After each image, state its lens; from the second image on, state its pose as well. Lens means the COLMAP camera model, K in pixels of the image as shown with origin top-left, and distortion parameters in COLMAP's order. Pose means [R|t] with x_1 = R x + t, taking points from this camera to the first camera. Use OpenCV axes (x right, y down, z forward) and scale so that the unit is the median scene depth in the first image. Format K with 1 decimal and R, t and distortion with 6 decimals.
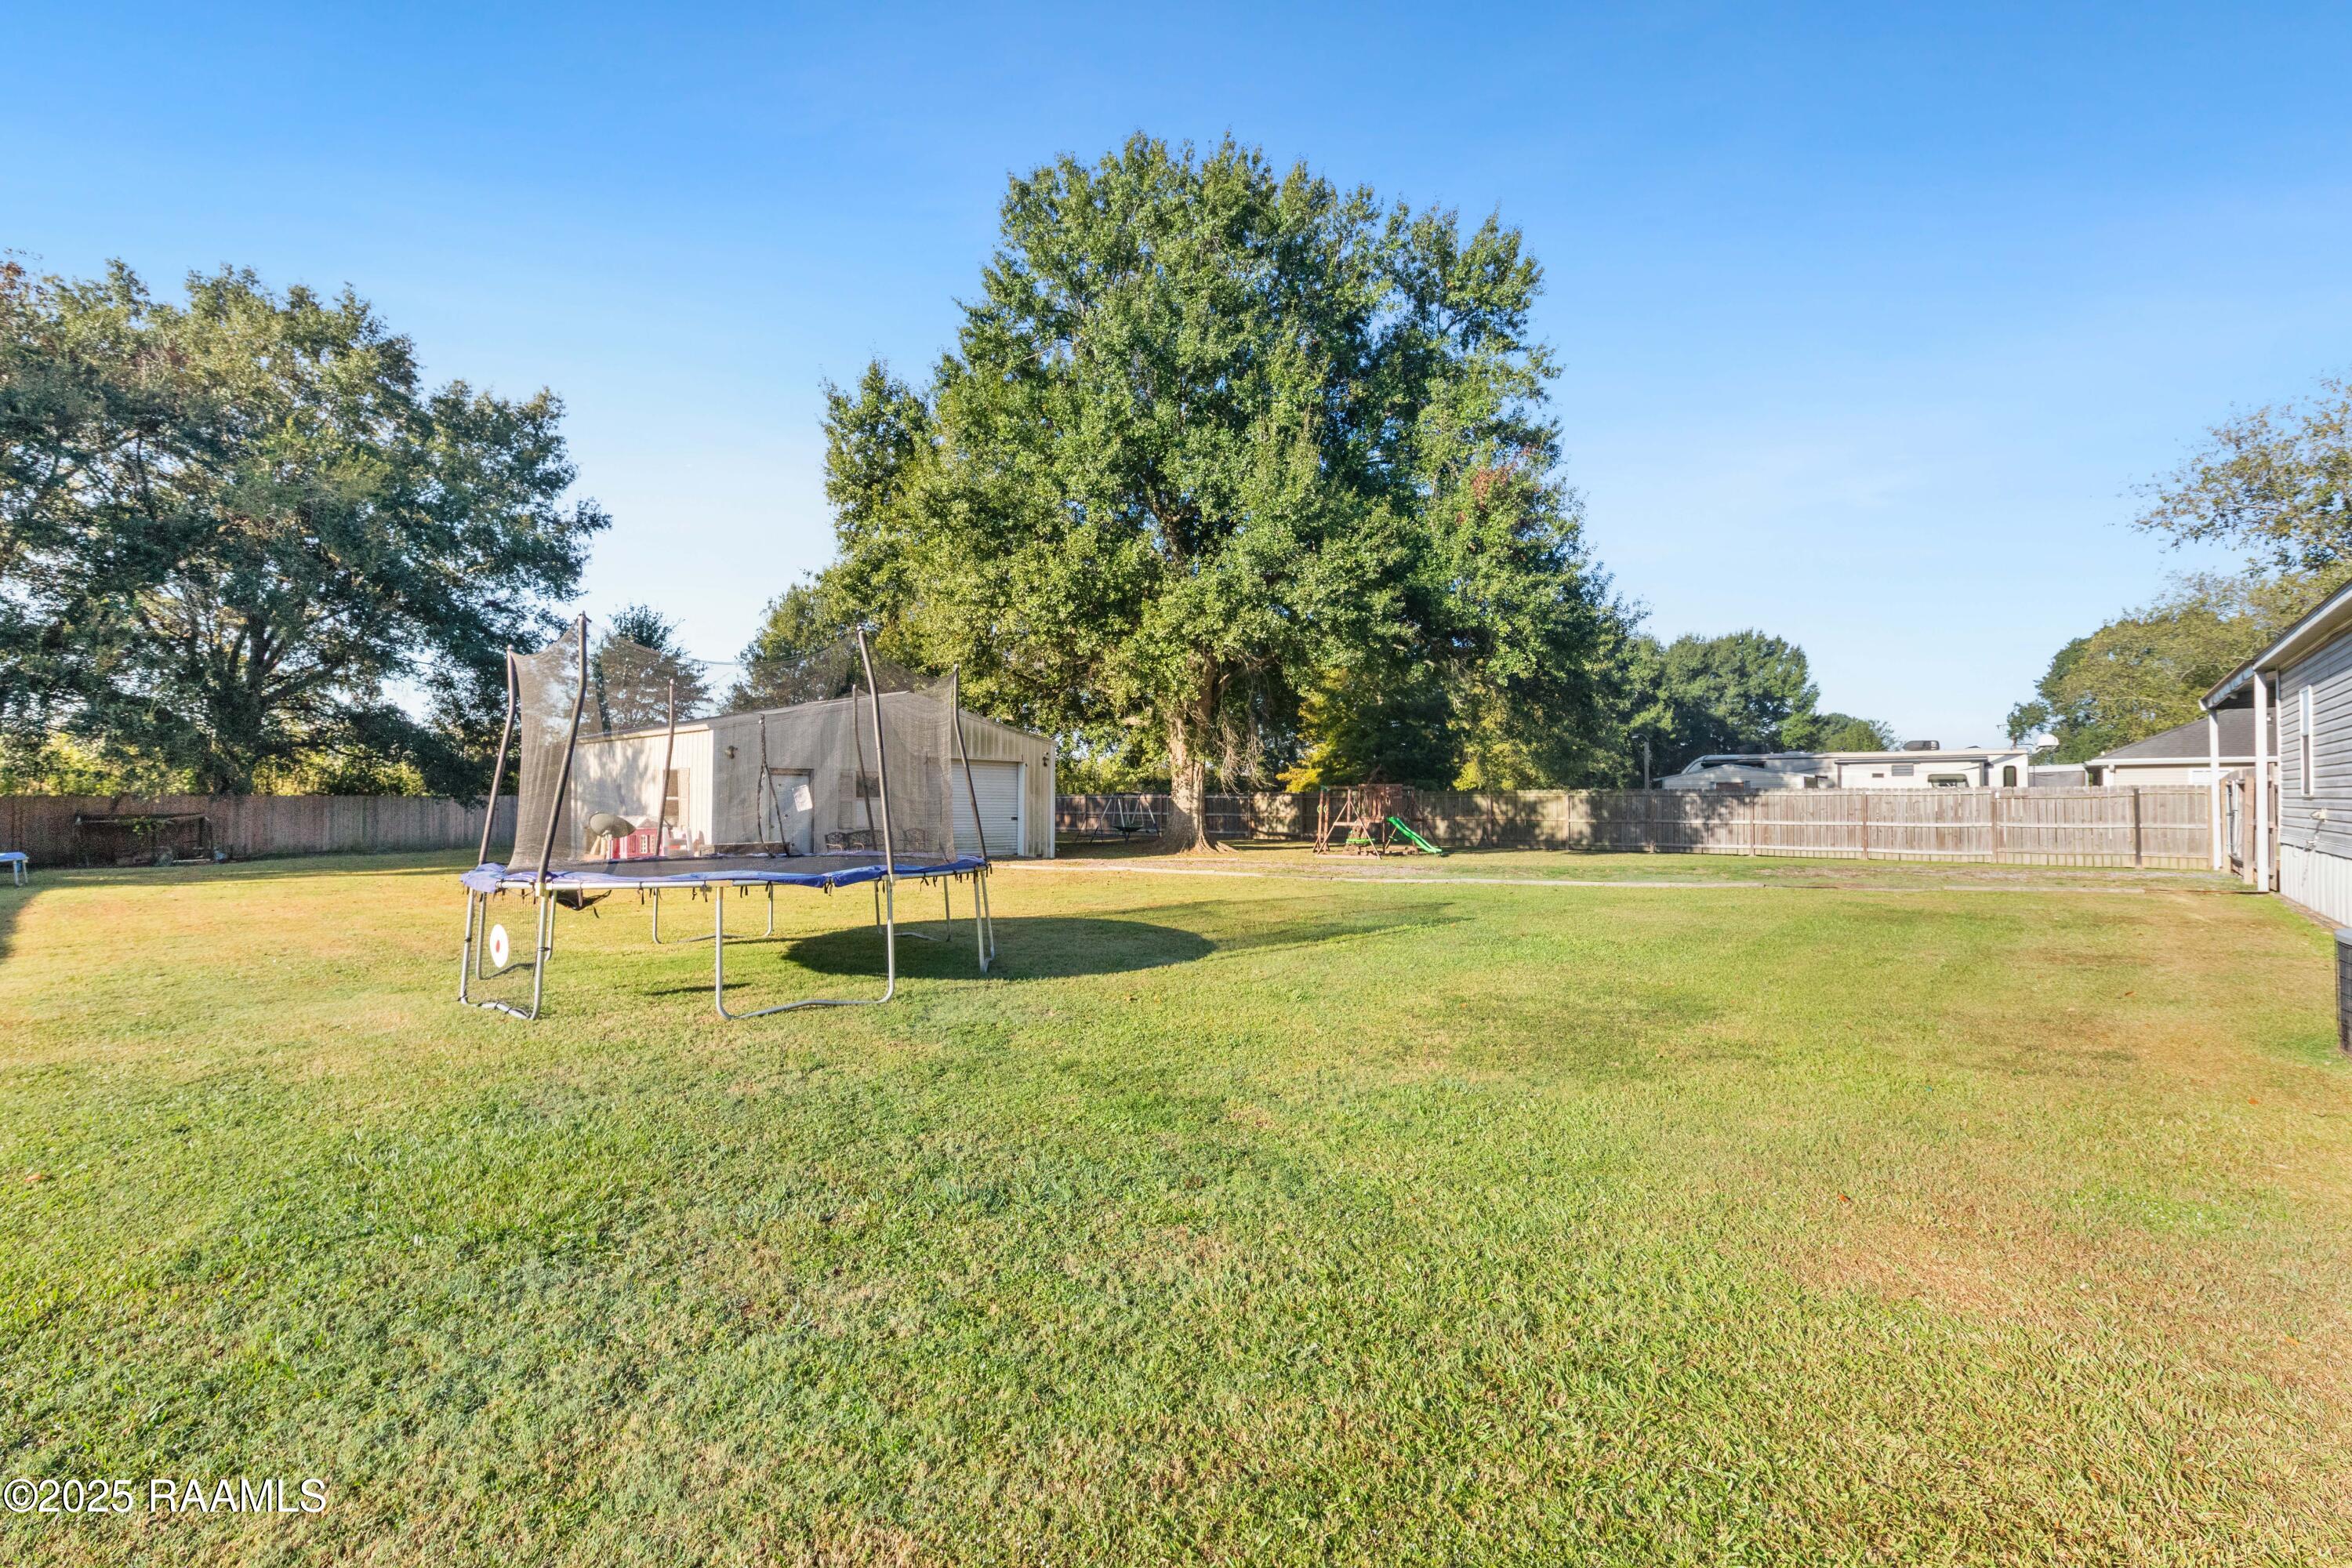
lens RADIAL K [[983.6, 0, 1166.6], [0, 983.6, 787.8], [0, 0, 1]] dist [-0.000074, 0.000315]
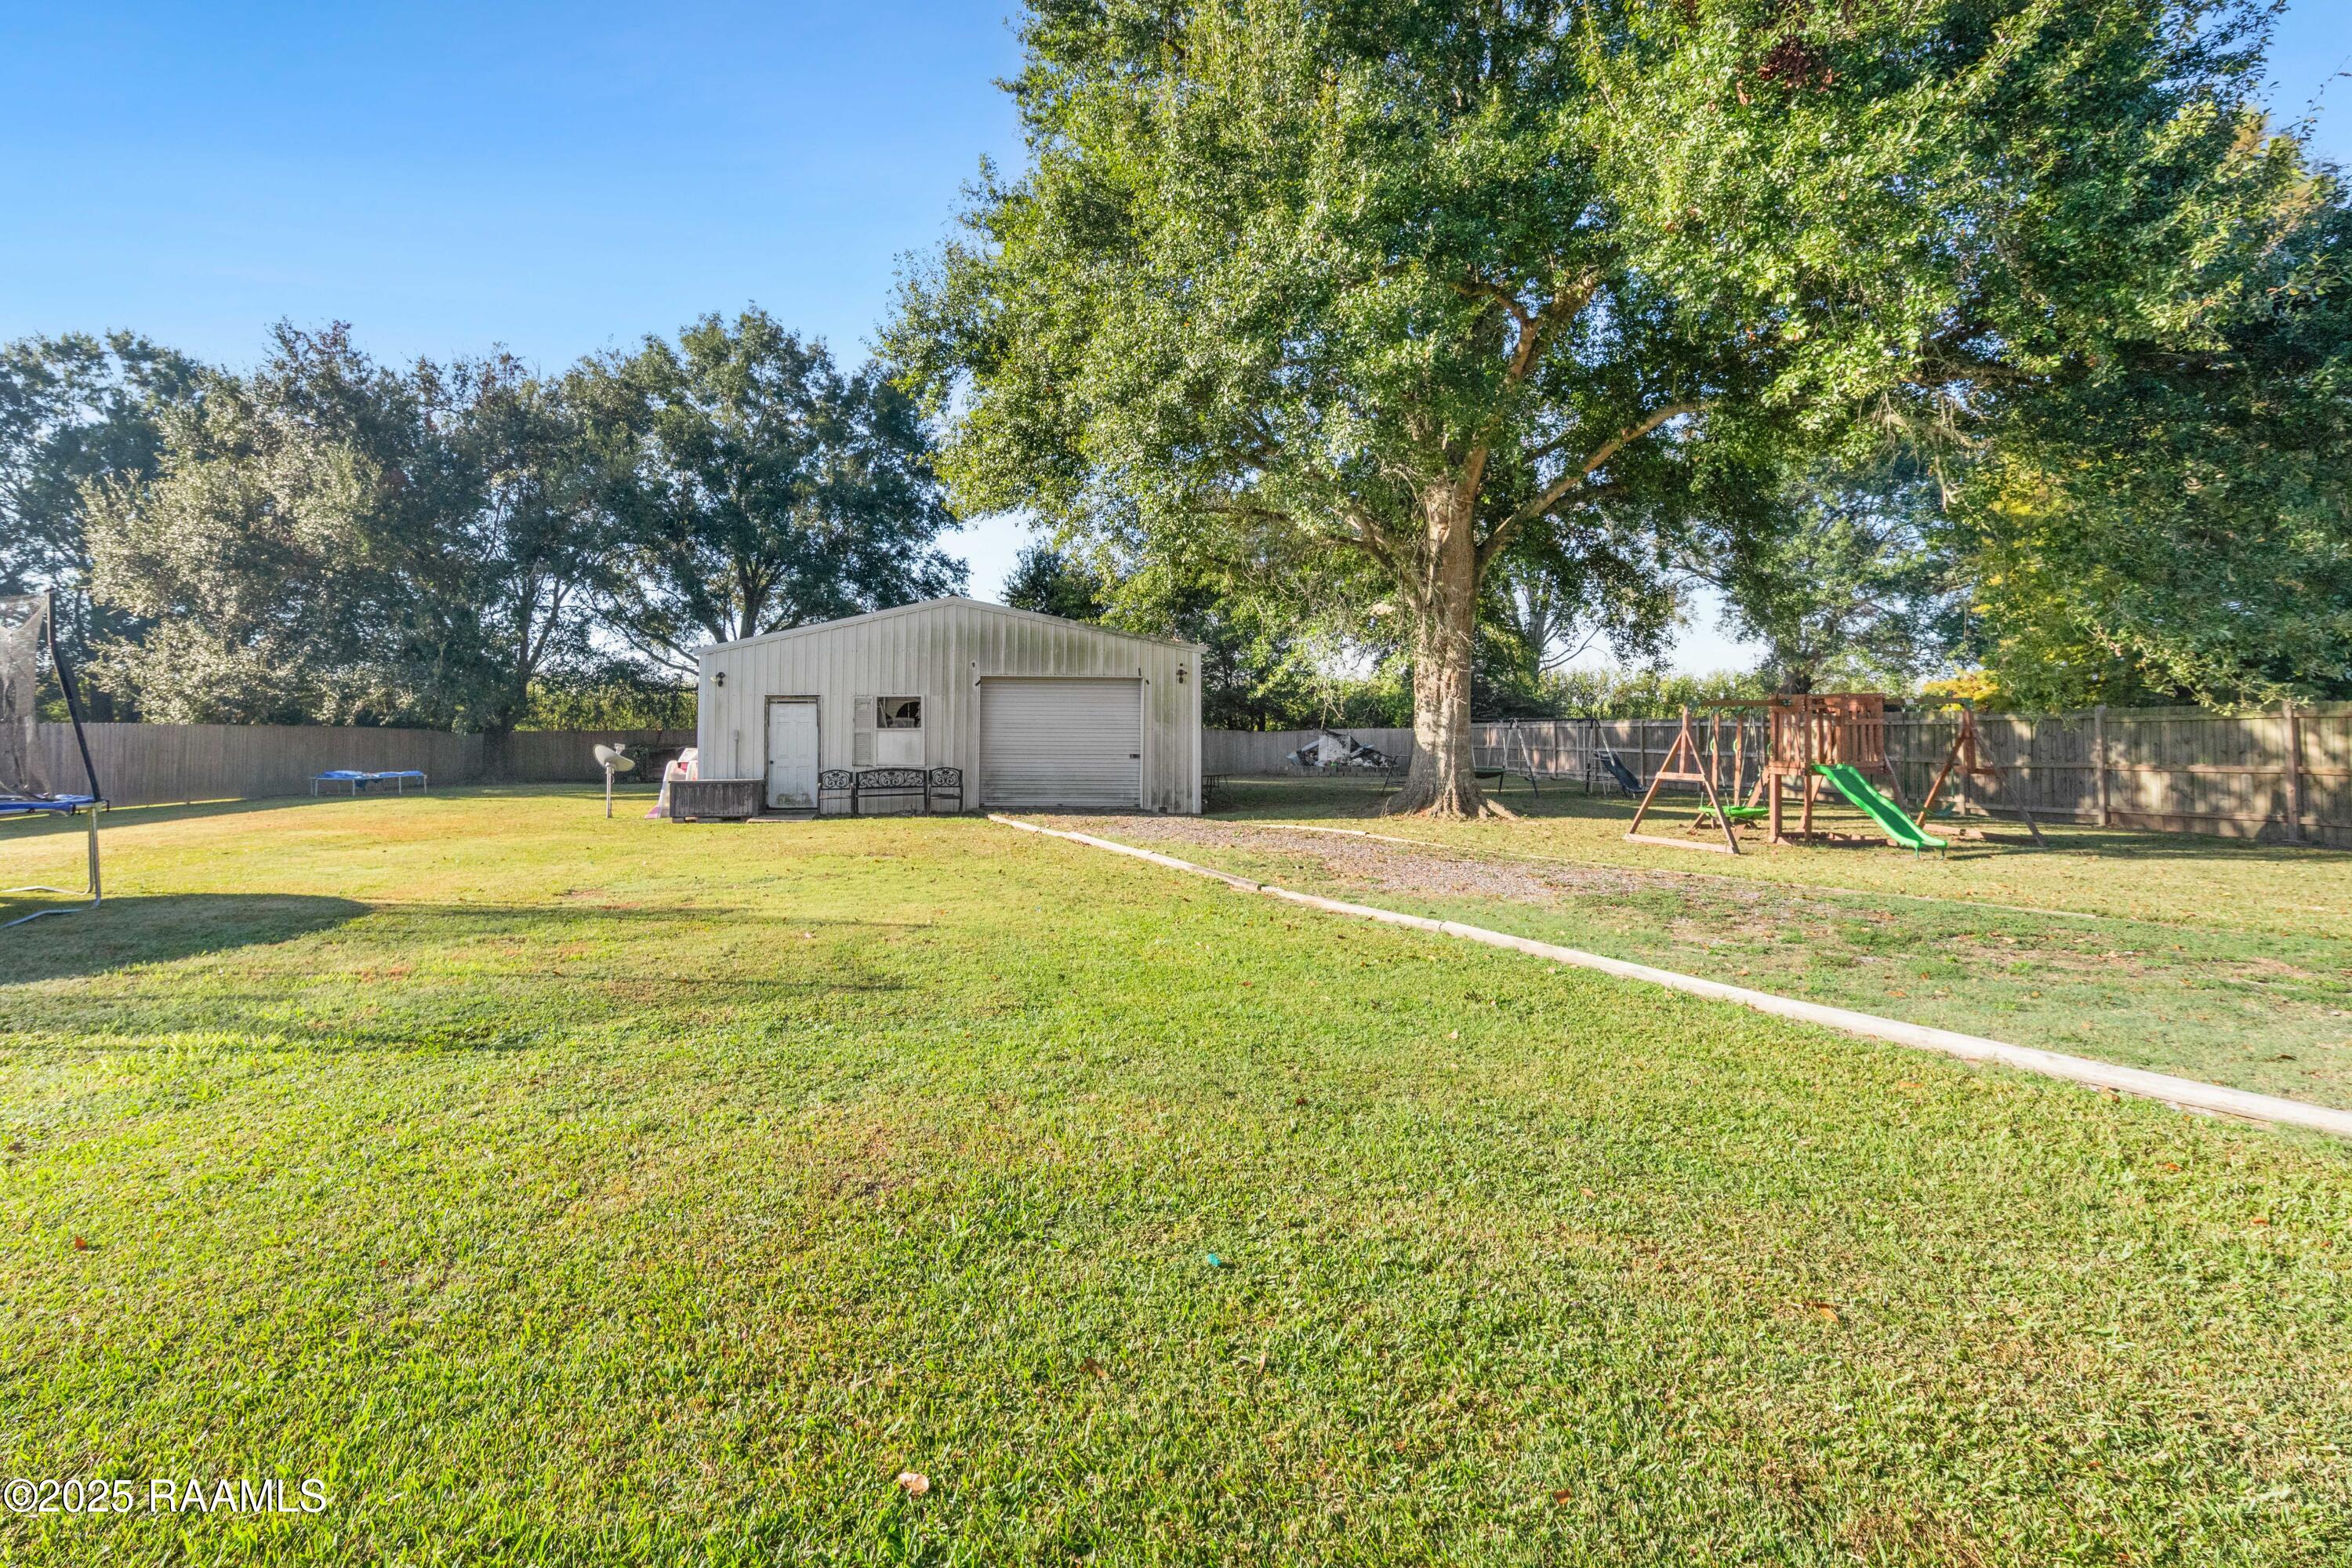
lens RADIAL K [[1046.6, 0, 1175.6], [0, 1046.6, 737.4], [0, 0, 1]] dist [-0.000738, -0.000033]
pose [[0.688638, 0.001903, -0.725102, 0.381500], [0.012876, 0.999807, 0.014852, 0.006040], [0.724991, -0.019564, 0.688481, 0.434612]]
